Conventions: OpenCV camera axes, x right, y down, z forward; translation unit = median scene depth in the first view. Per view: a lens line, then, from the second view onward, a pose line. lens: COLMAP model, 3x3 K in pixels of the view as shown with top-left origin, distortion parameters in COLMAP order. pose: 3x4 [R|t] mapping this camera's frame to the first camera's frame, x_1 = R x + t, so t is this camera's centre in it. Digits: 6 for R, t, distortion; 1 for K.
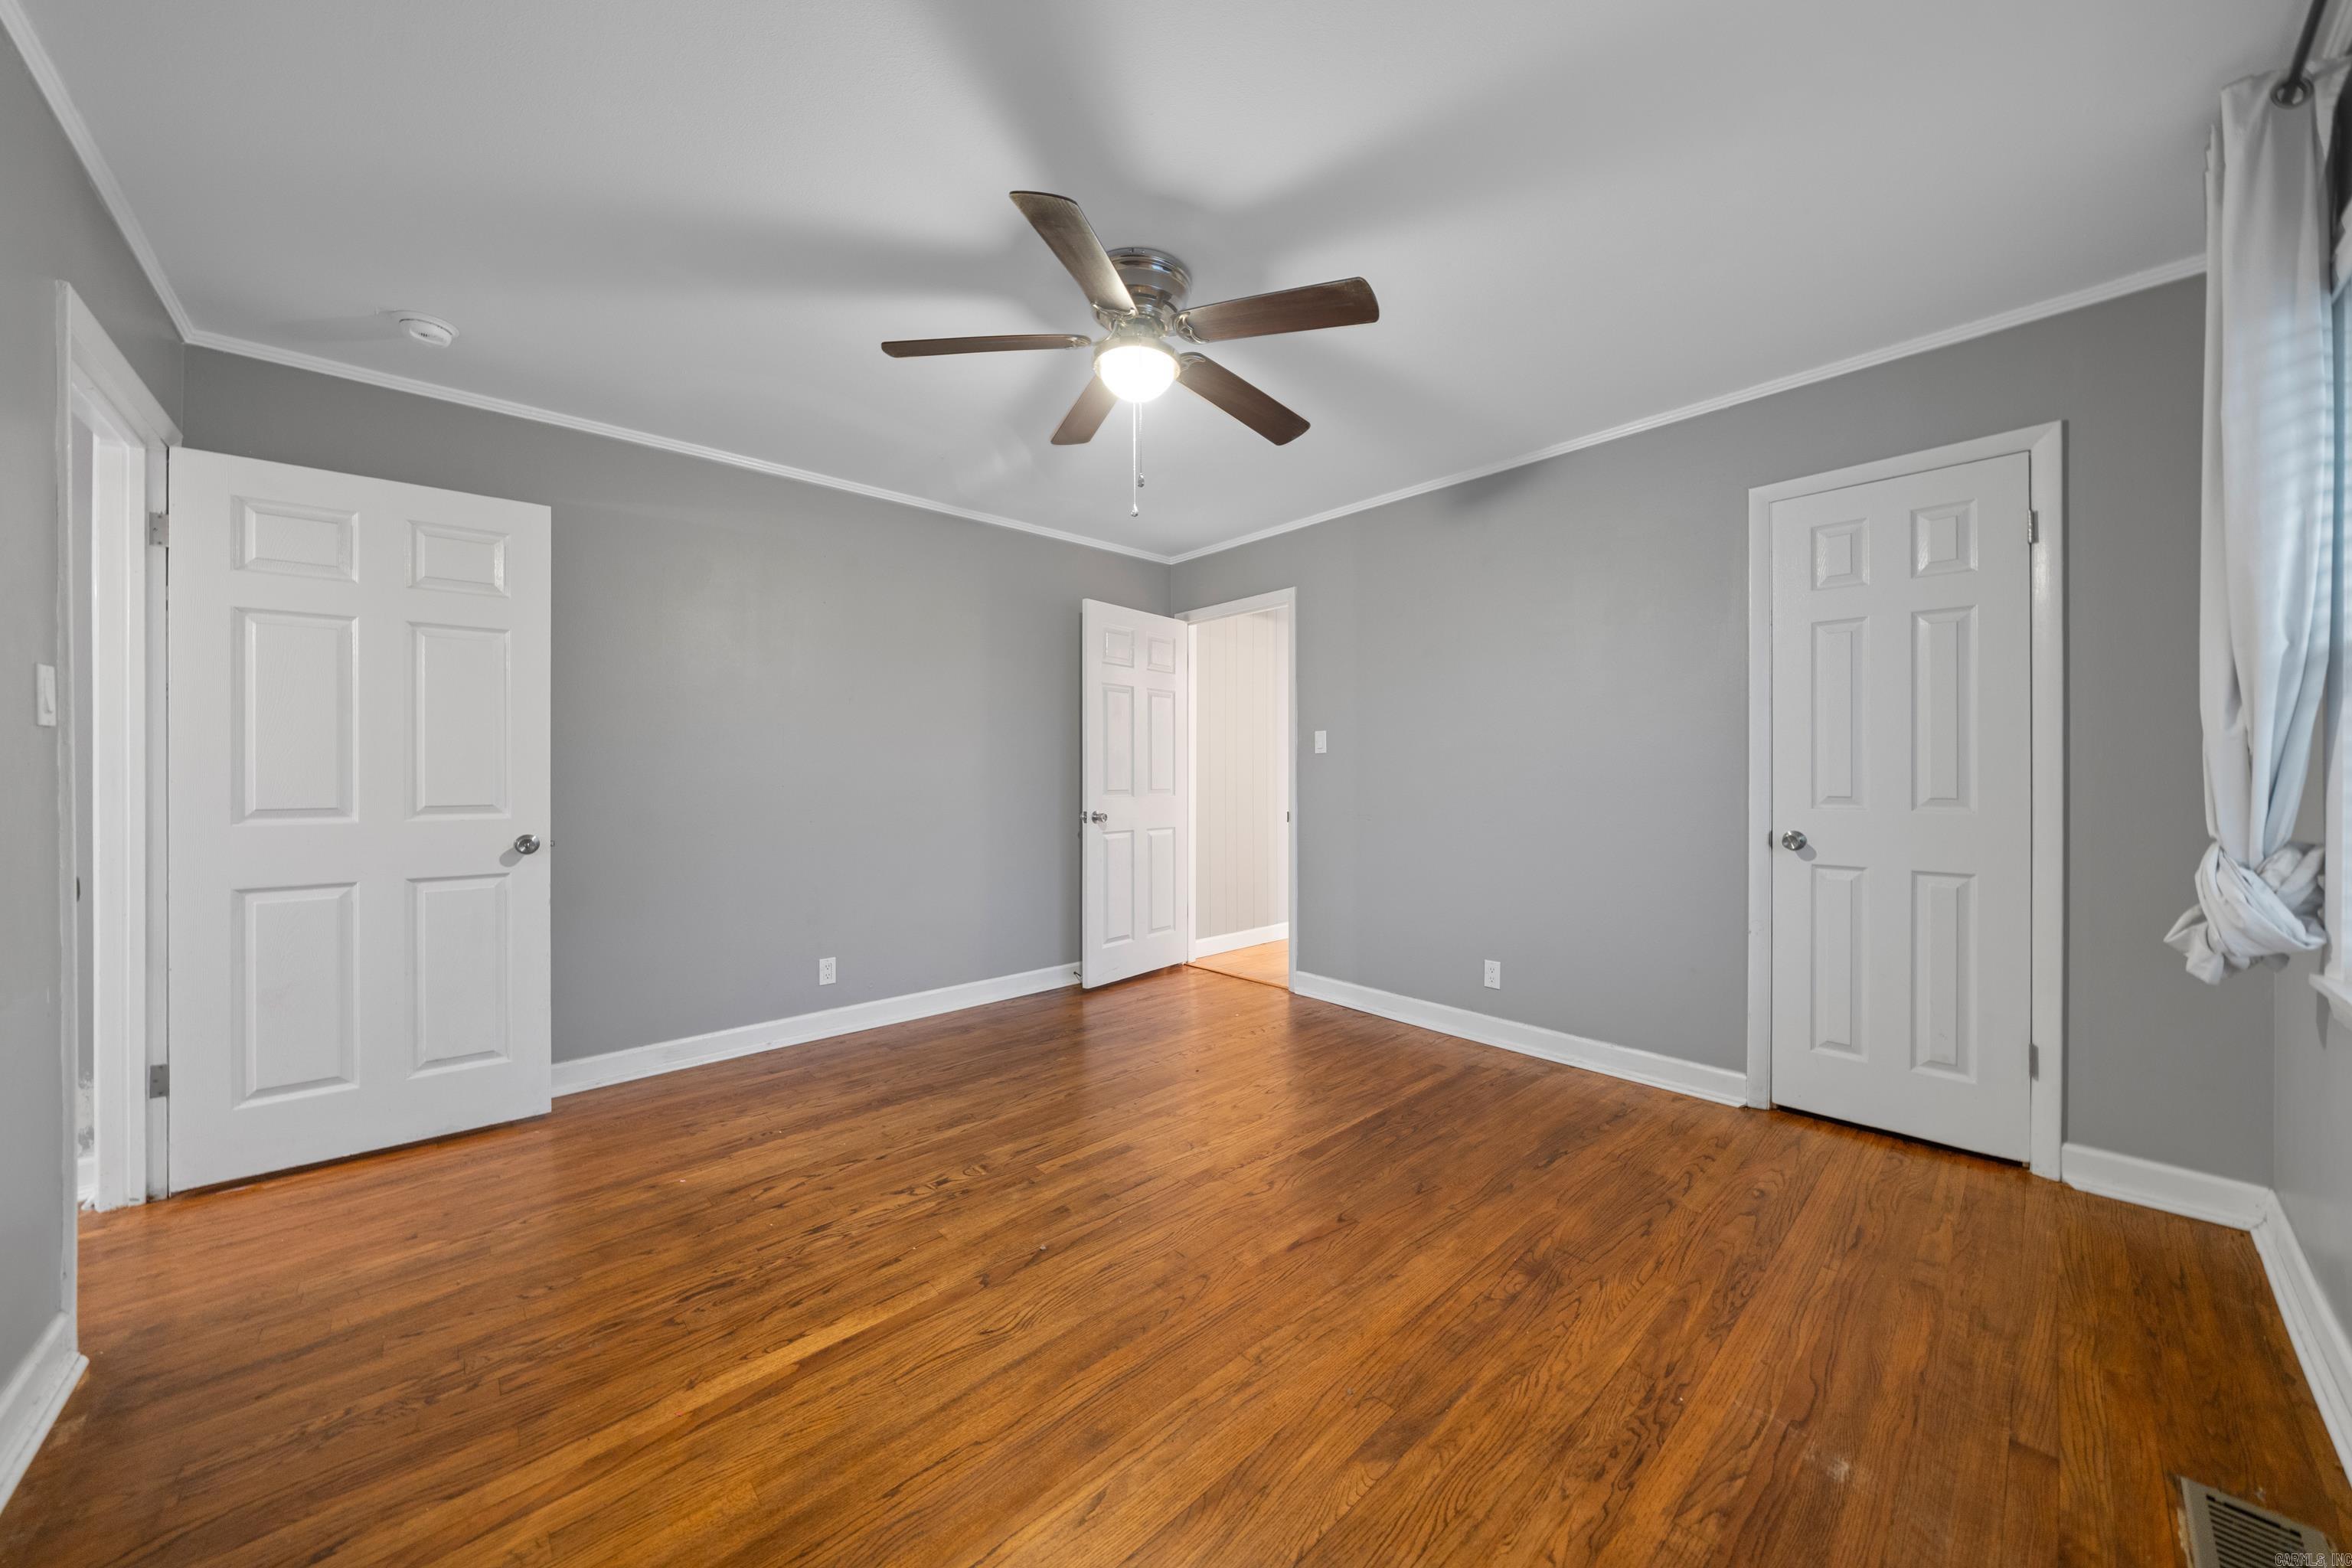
lens RADIAL K [[816.3, 0, 1188.0], [0, 816.3, 777.9], [0, 0, 1]] dist [-0.008184, 0.000019]
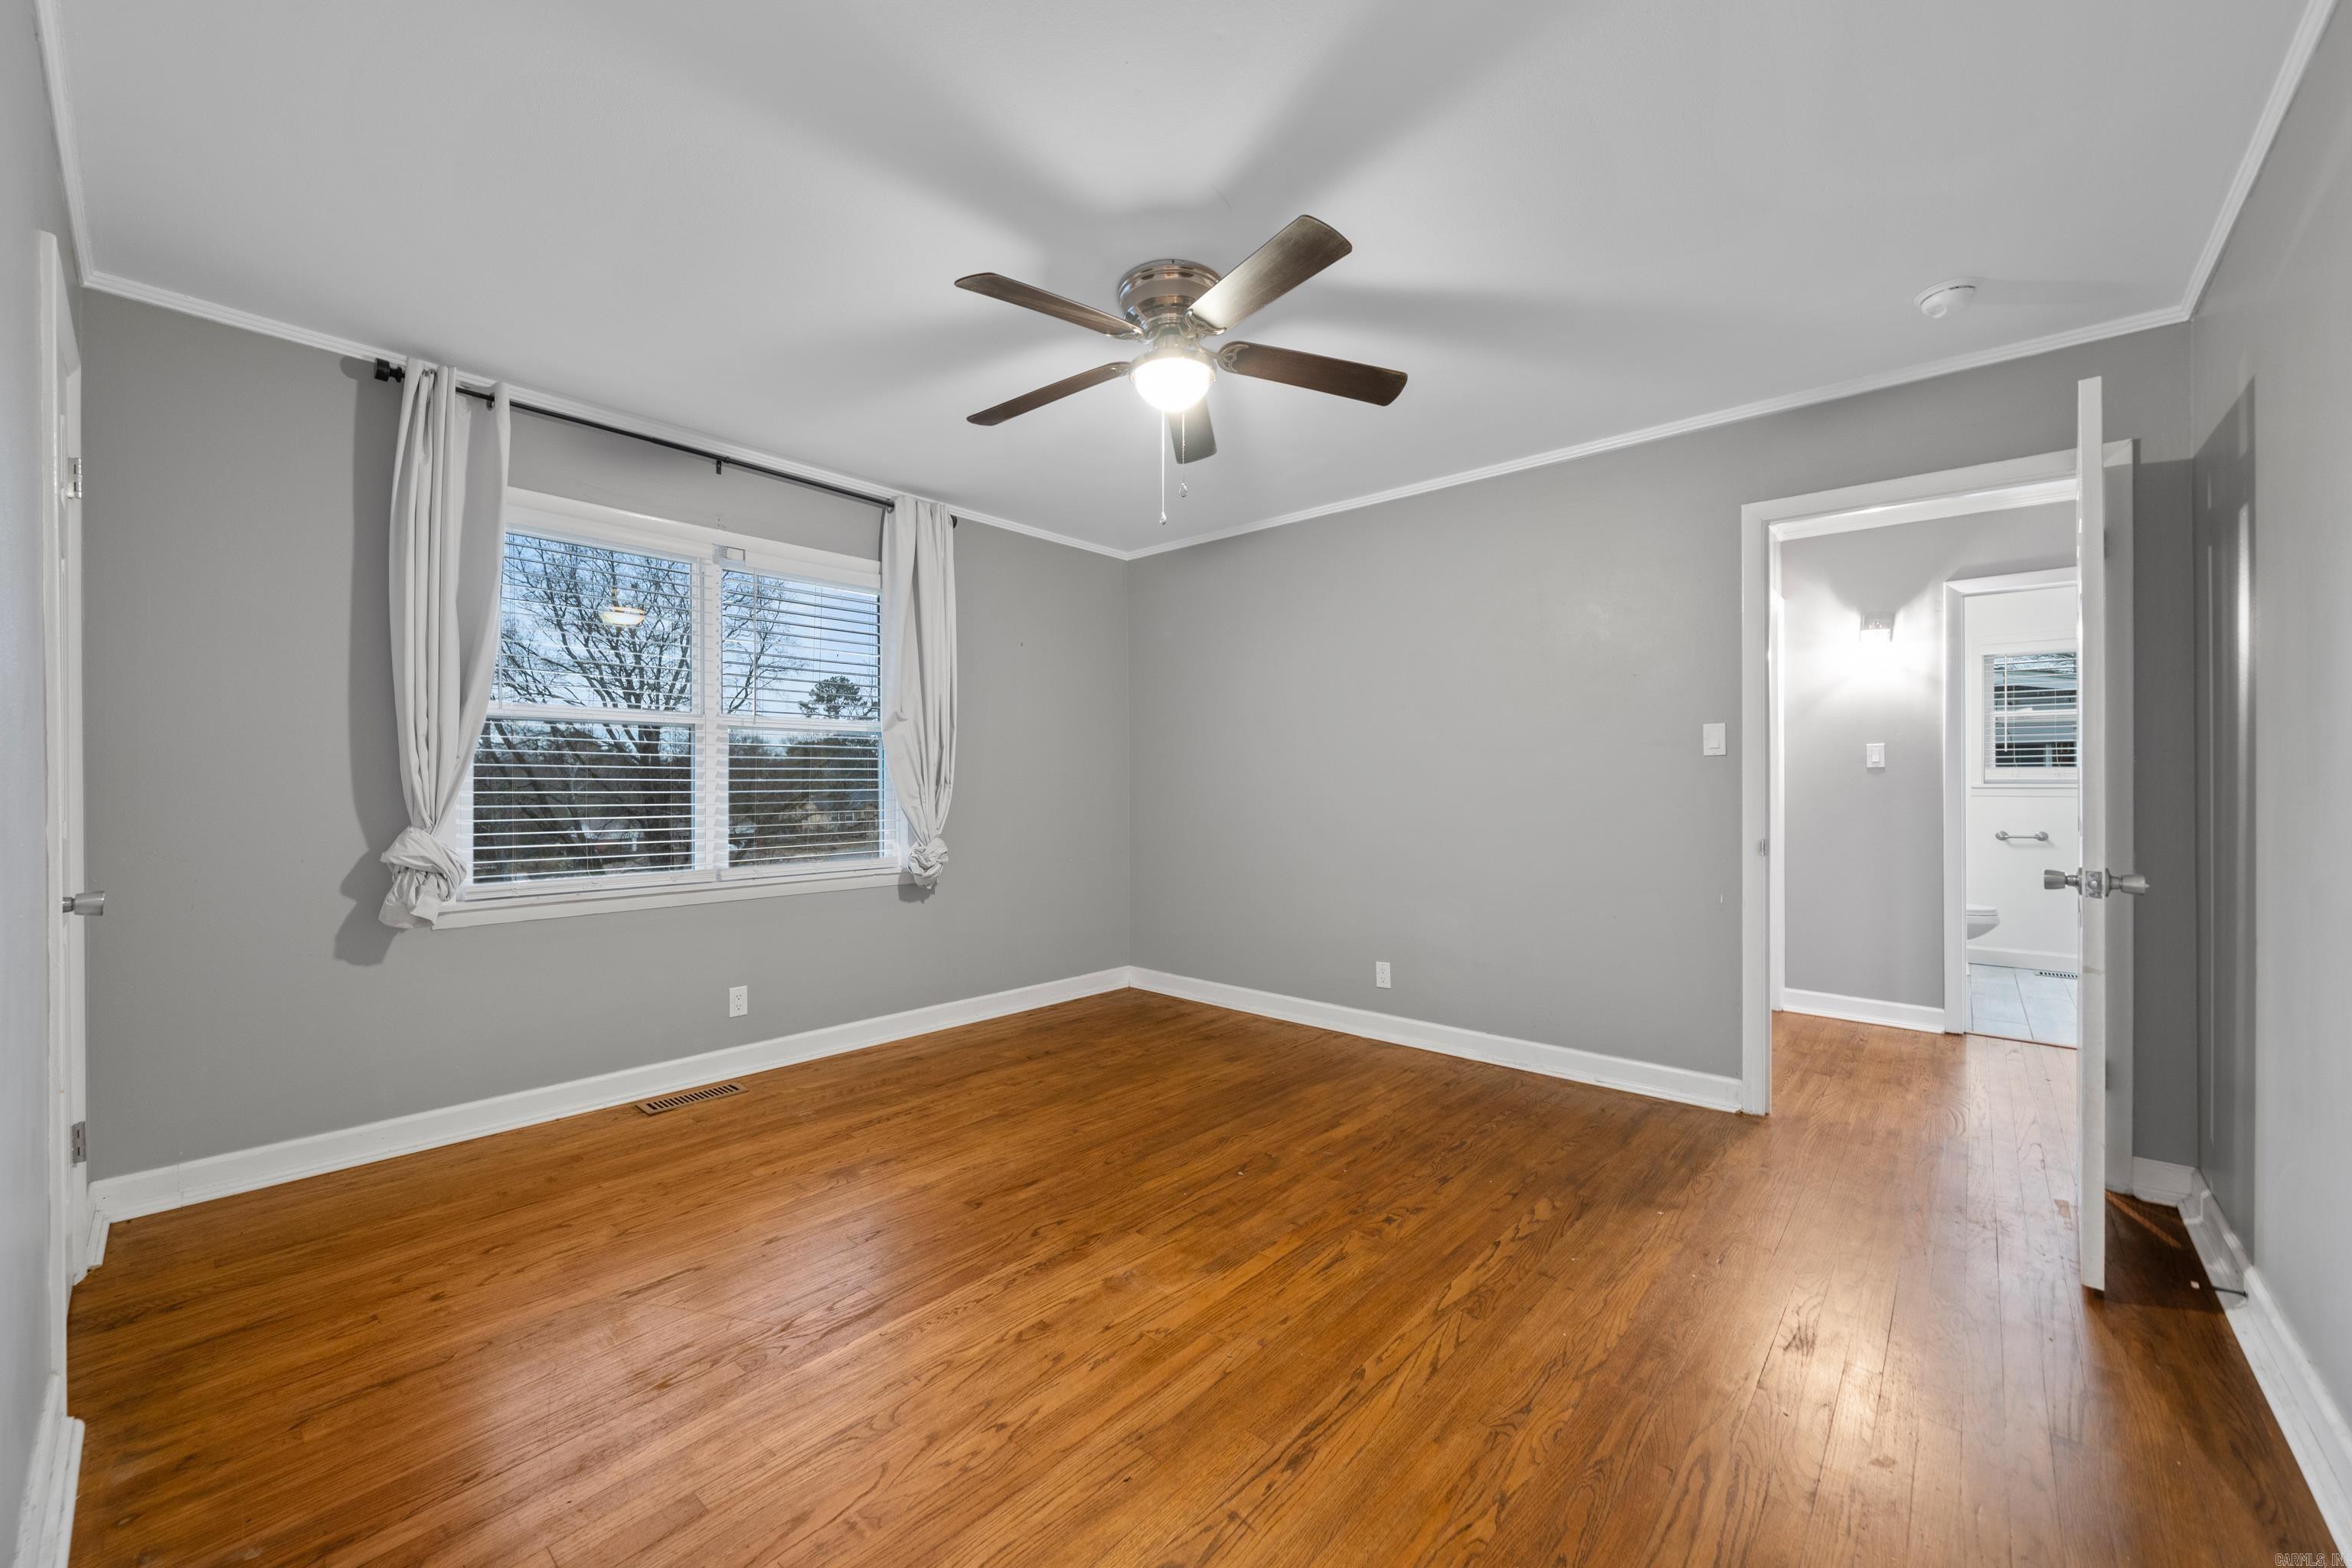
lens RADIAL K [[903.9, 0, 1176.0], [0, 903.9, 784.0], [0, 0, 1]] dist [-0.001149, -0.000033]
pose [[-0.994999, 0.001613, -0.099874, 0.043278], [0.001210, 0.999991, 0.004101, -0.008784], [0.099880, 0.003959, -0.994992, 1.934082]]
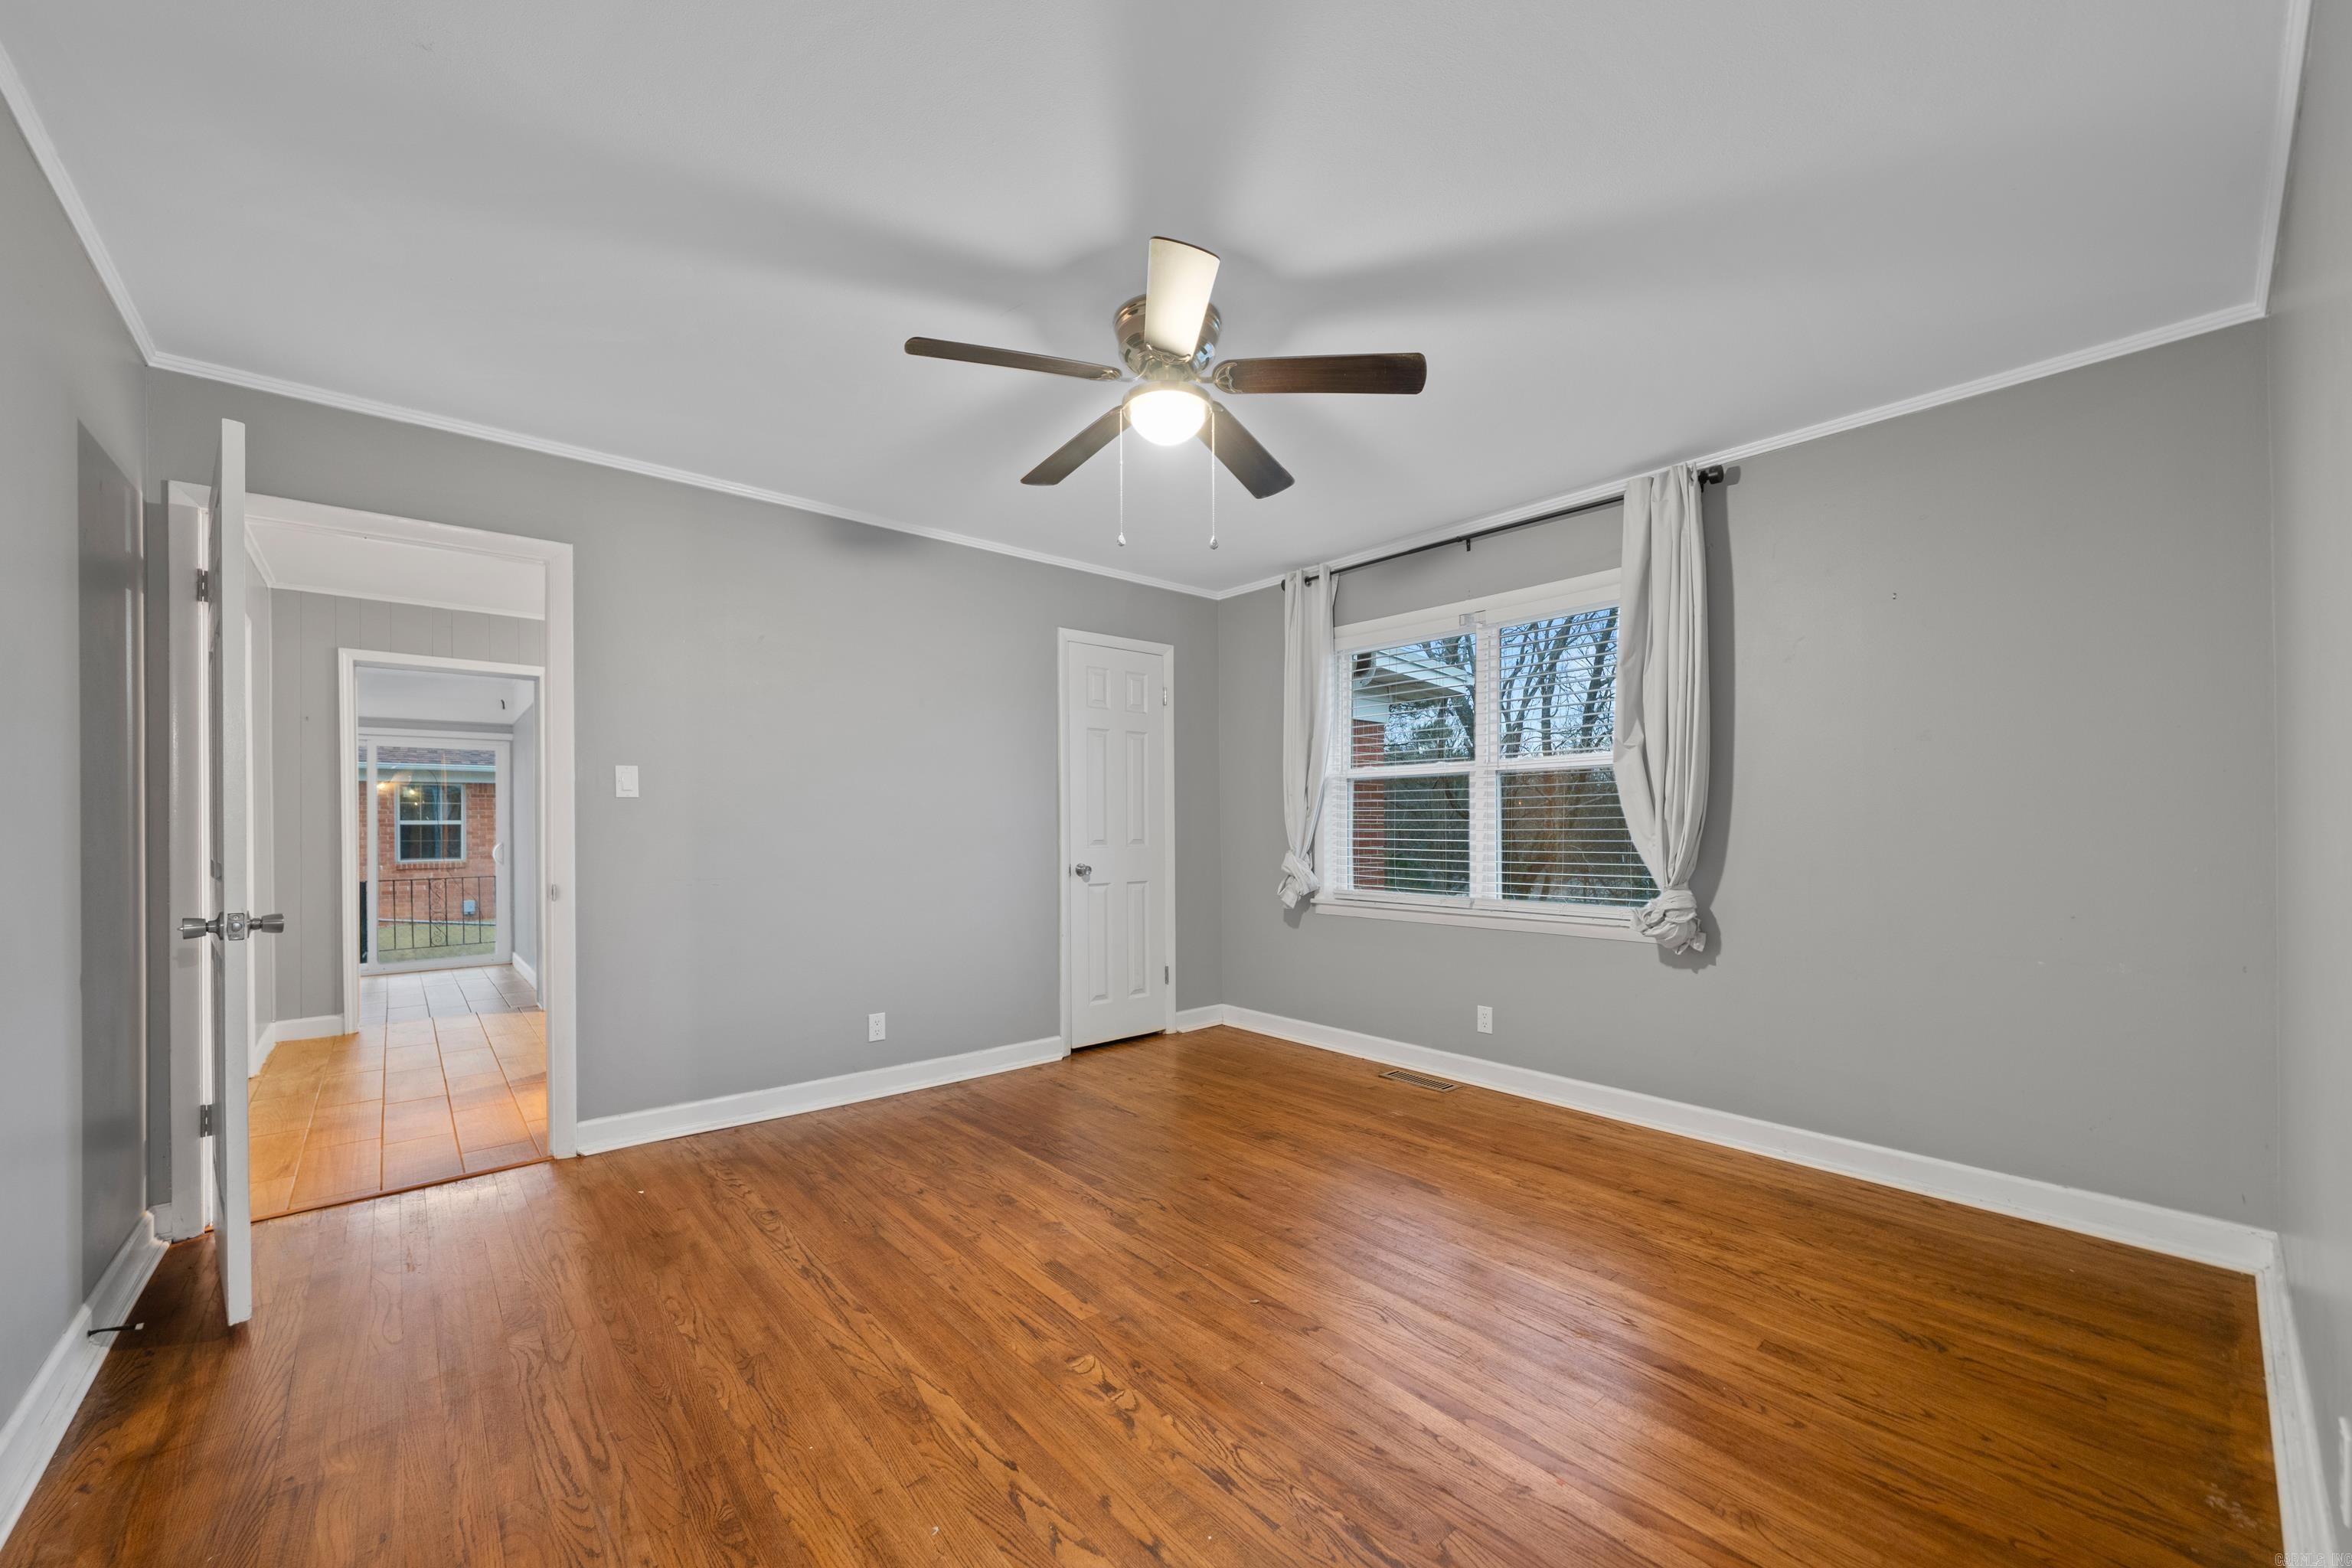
lens RADIAL K [[904.8, 0, 1181.8], [0, 904.8, 824.3], [0, 0, 1]] dist [-0.000049, -0.000084]
pose [[0.028395, 0.001694, 0.999595, -1.065459], [0.008145, 0.999965, -0.001926, -0.002505], [-0.999564, 0.008196, 0.028380, 0.873414]]
